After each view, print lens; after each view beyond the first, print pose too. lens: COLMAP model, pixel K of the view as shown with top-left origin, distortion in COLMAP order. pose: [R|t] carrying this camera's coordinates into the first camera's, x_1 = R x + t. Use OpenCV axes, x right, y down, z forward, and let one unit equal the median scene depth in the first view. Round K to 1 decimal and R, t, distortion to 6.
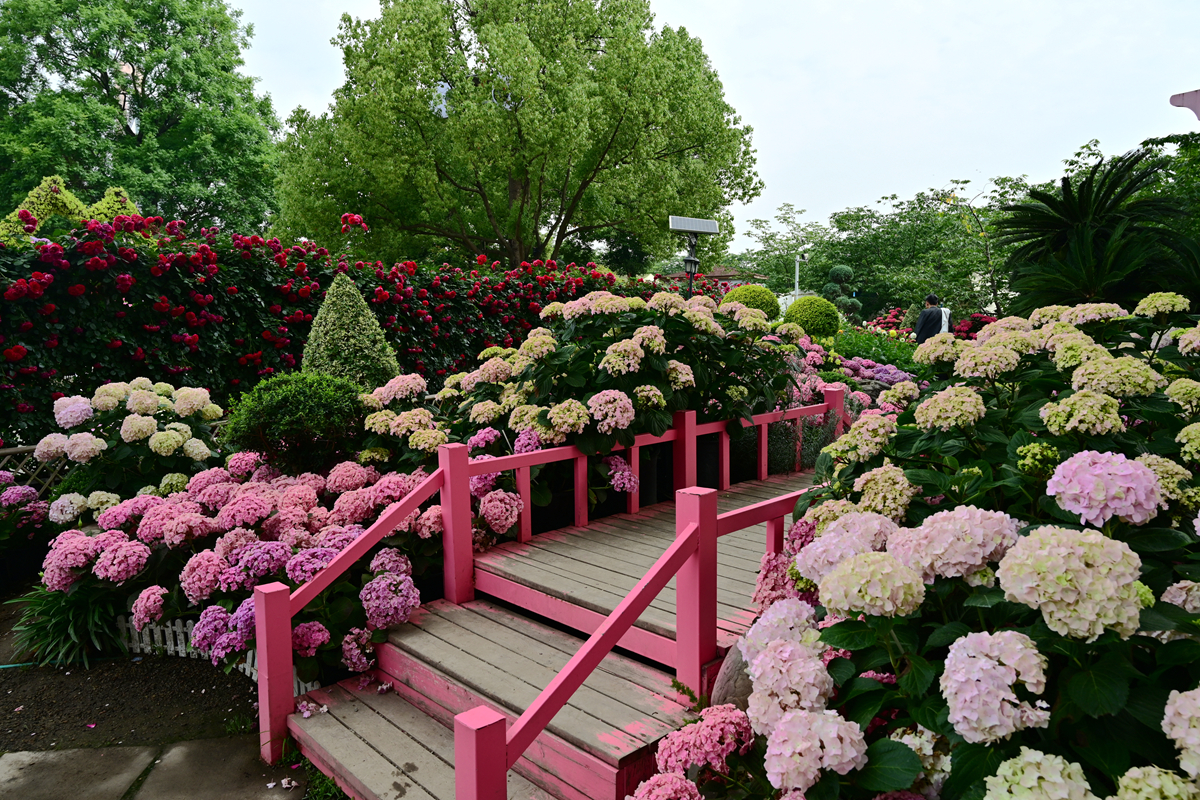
lens RADIAL K [[780.6, 0, 600.0], [0, 780.6, 400.0], [0, 0, 1]] dist [-0.005722, -0.000516]
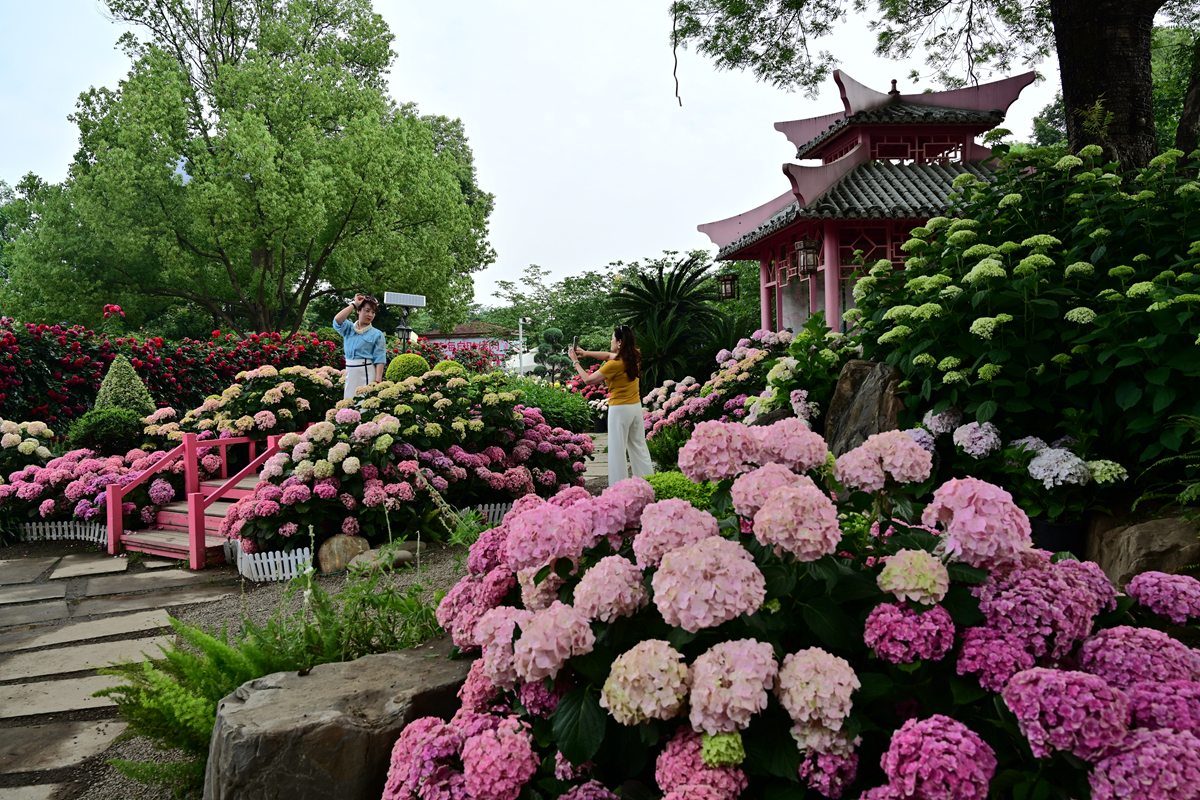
lens RADIAL K [[935.3, 0, 600.0], [0, 935.3, 400.0], [0, 0, 1]] dist [-0.004781, 0.006394]
pose [[0.975794, -0.022289, 0.217552, 0.171495], [0.038847, 0.996638, -0.072130, 0.086880], [-0.215213, 0.078836, 0.973380, -0.843335]]
